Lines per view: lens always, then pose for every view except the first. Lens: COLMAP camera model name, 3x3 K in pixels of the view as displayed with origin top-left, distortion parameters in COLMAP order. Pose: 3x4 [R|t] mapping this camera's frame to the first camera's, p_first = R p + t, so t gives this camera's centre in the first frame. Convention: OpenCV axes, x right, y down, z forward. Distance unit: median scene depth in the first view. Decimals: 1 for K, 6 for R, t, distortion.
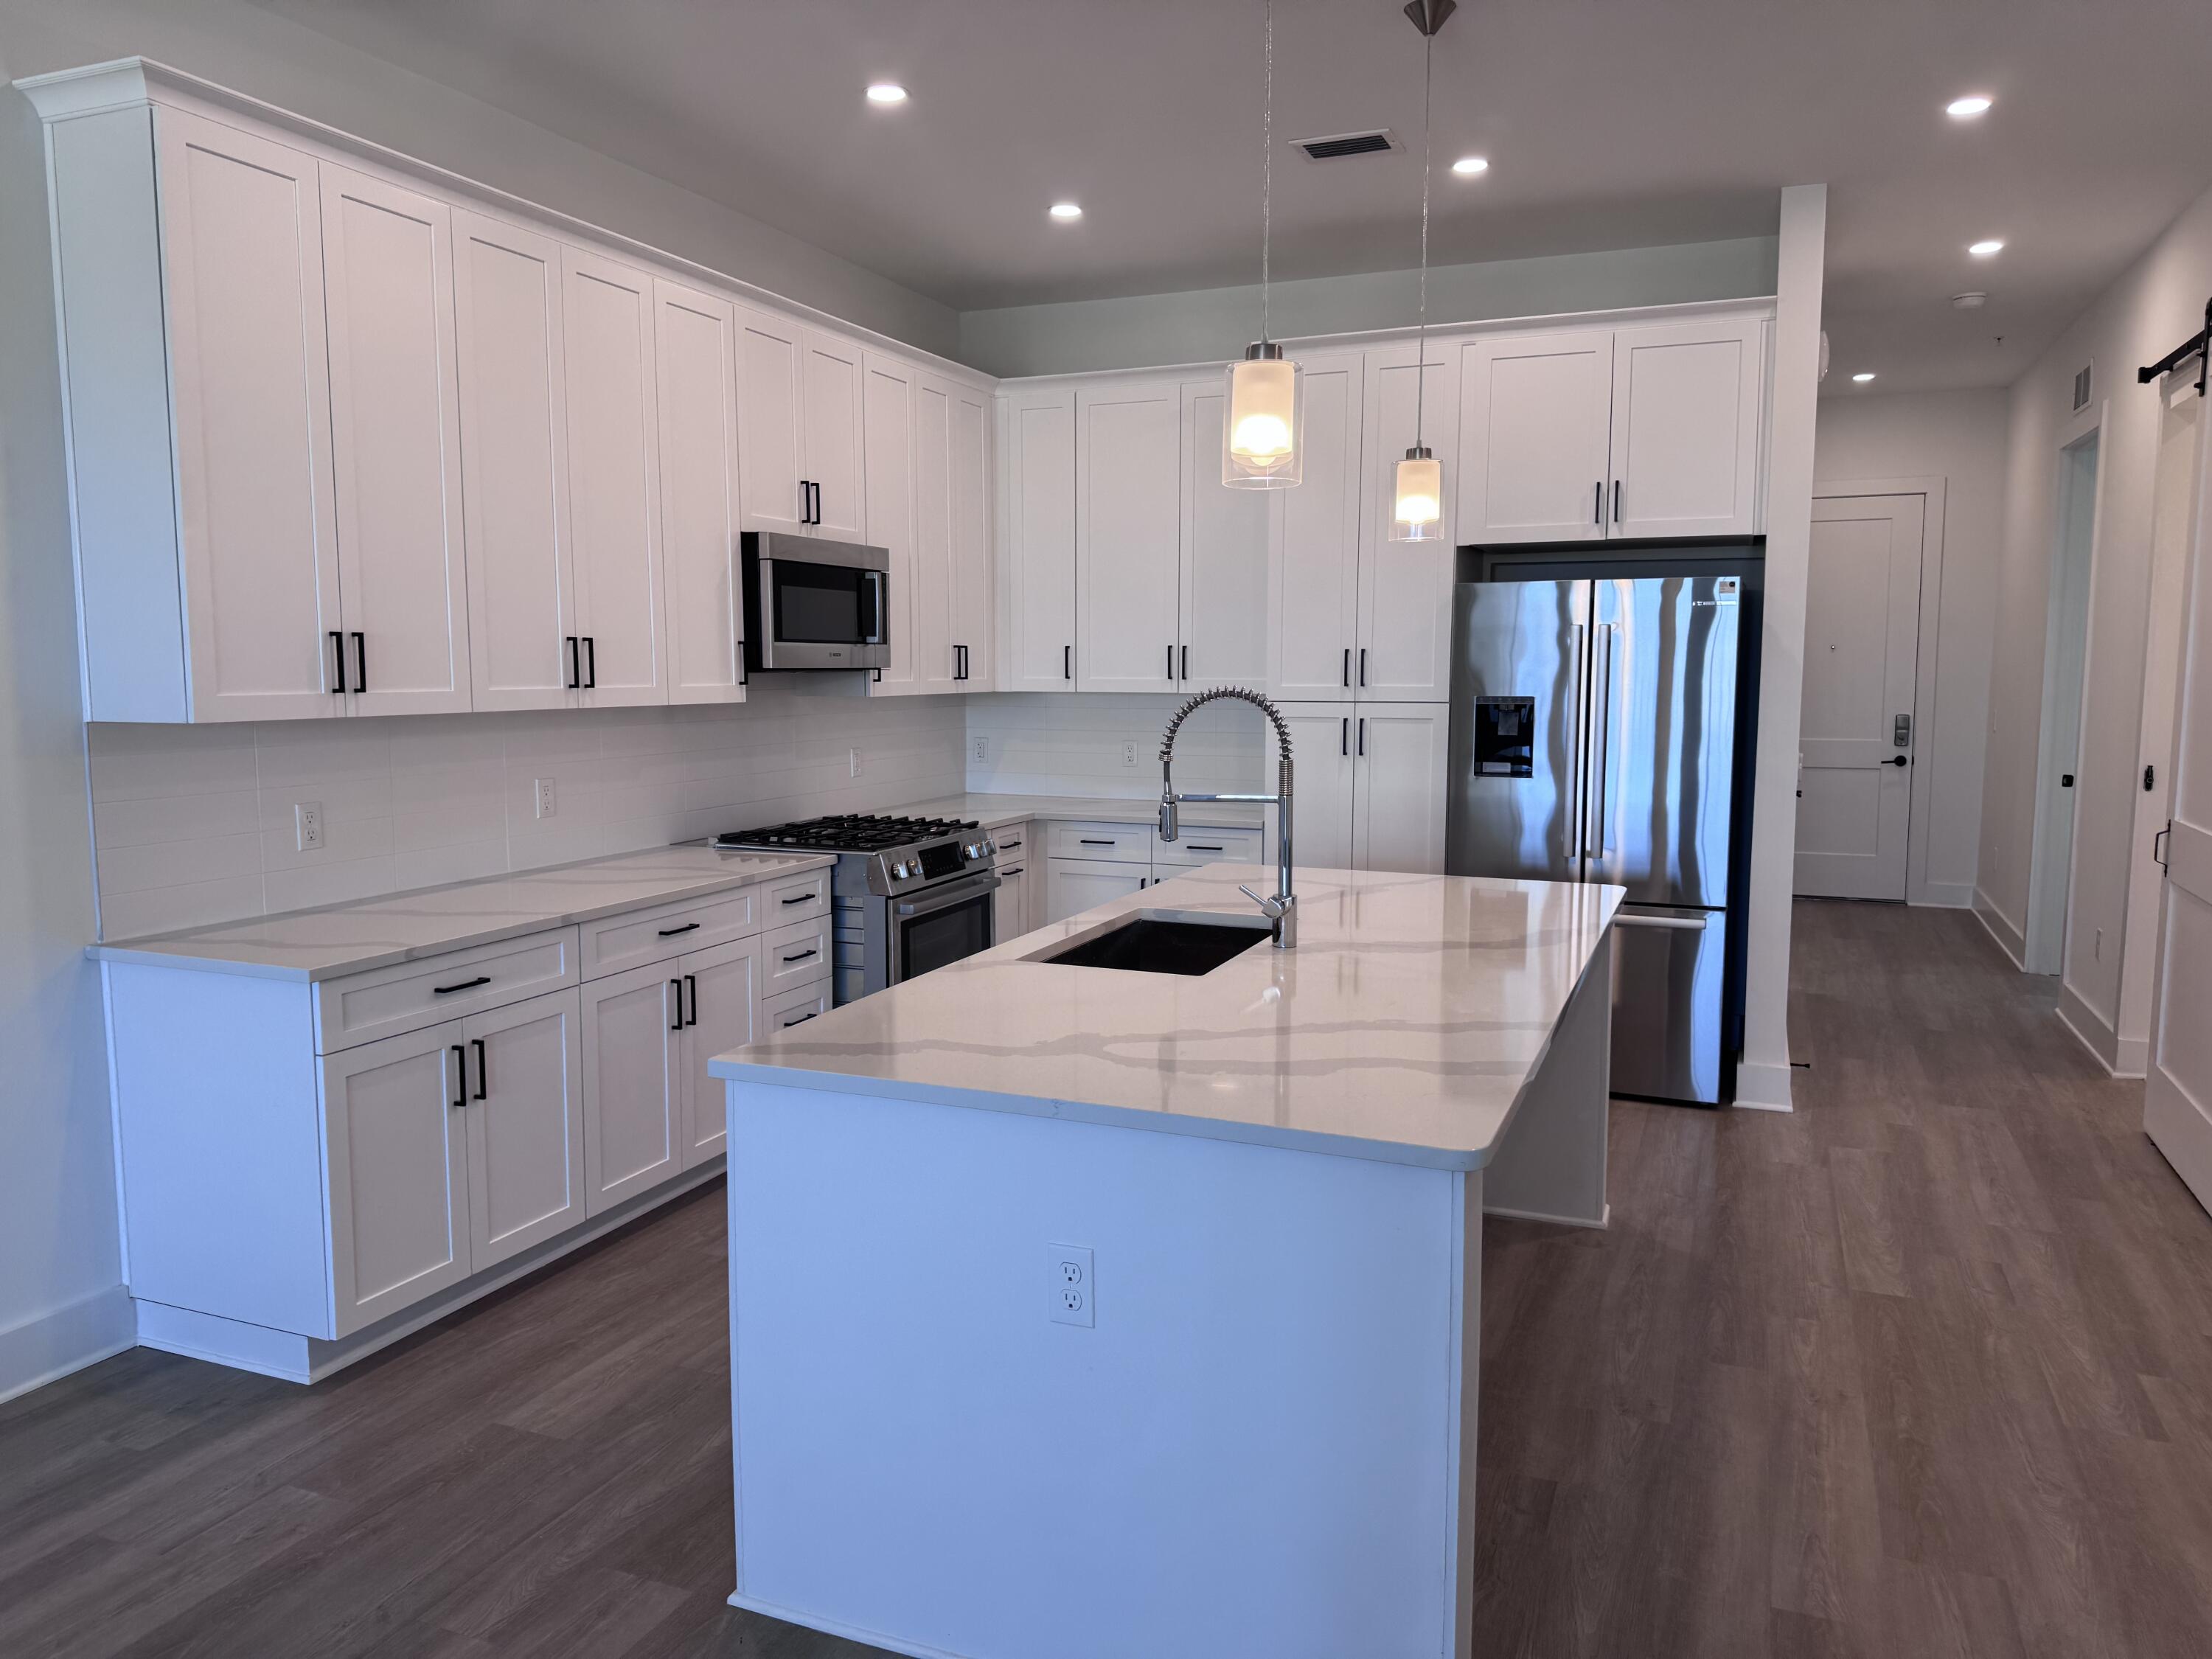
lens RADIAL K [[1550.4, 0, 1106.0], [0, 1550.4, 829.5], [0, 0, 1]] dist [0.137440, -0.270871]
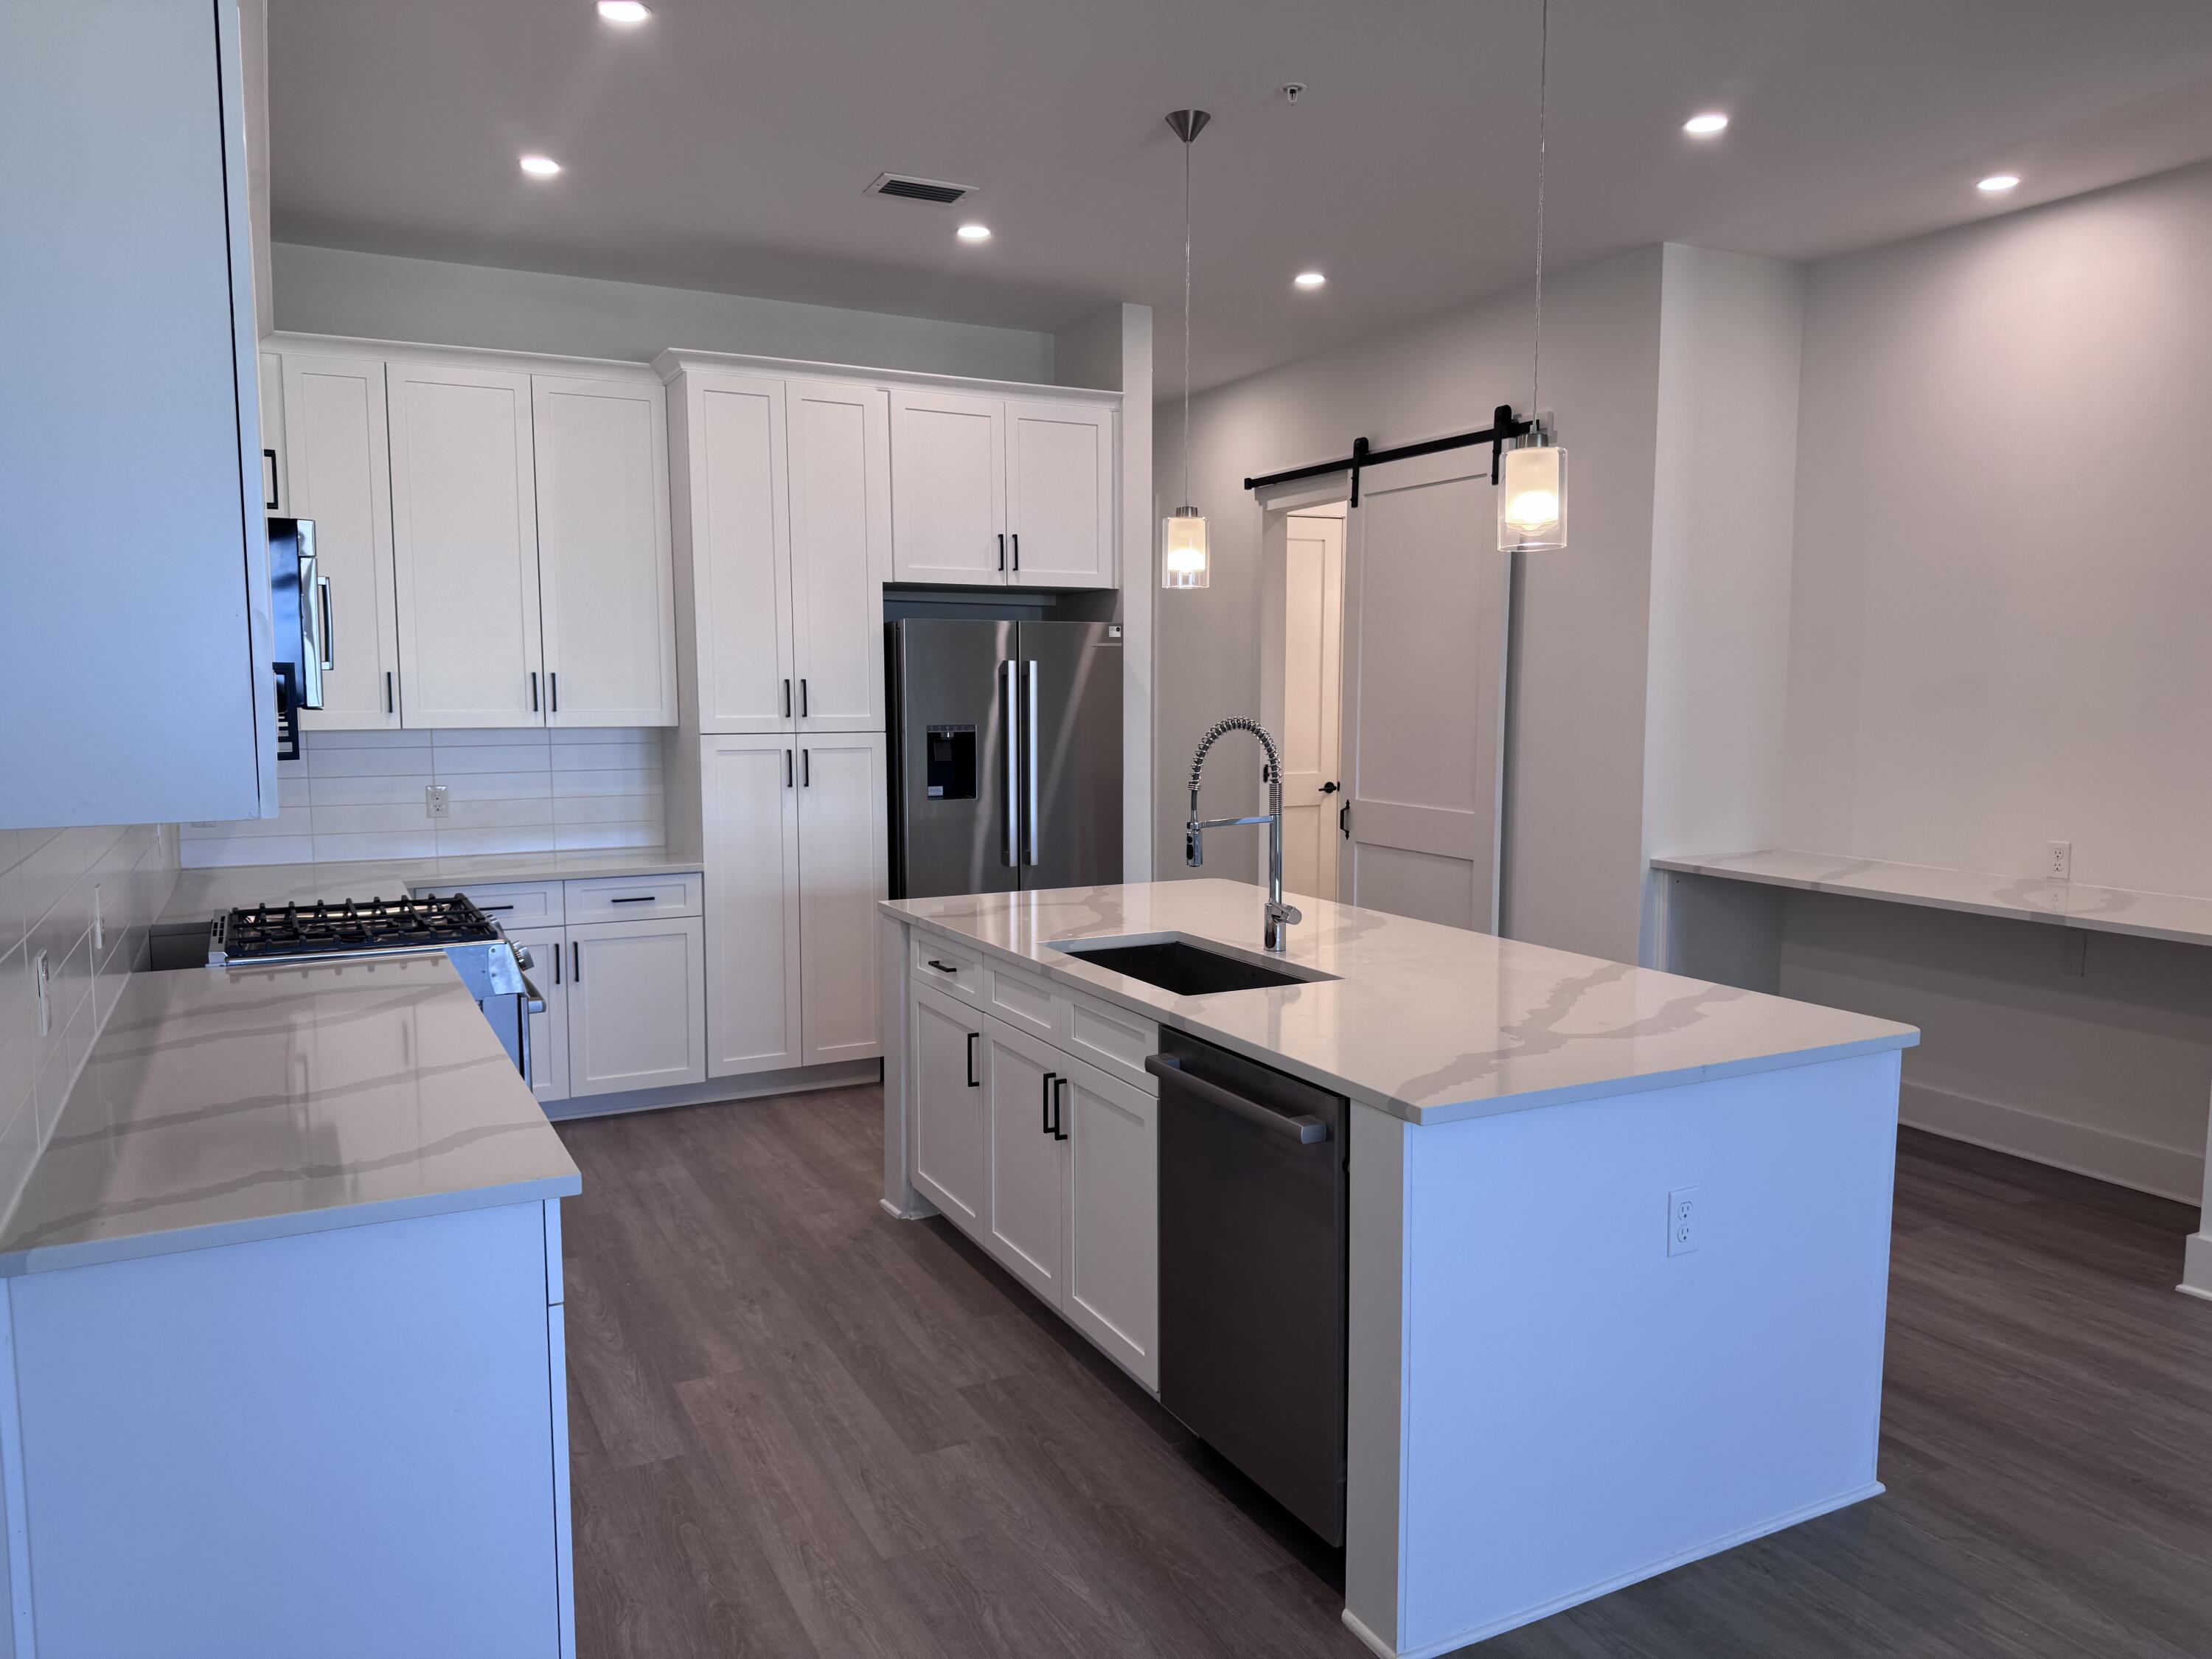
lens RADIAL K [[1550.4, 0, 1106.0], [0, 1550.4, 829.5], [0, 0, 1]] dist [0.137440, -0.270871]
pose [[0.646107, -0.070689, 0.759966, -0.500784], [0.082530, 0.996334, 0.022509, -0.029149], [-0.758771, 0.048177, 0.649573, 0.230120]]
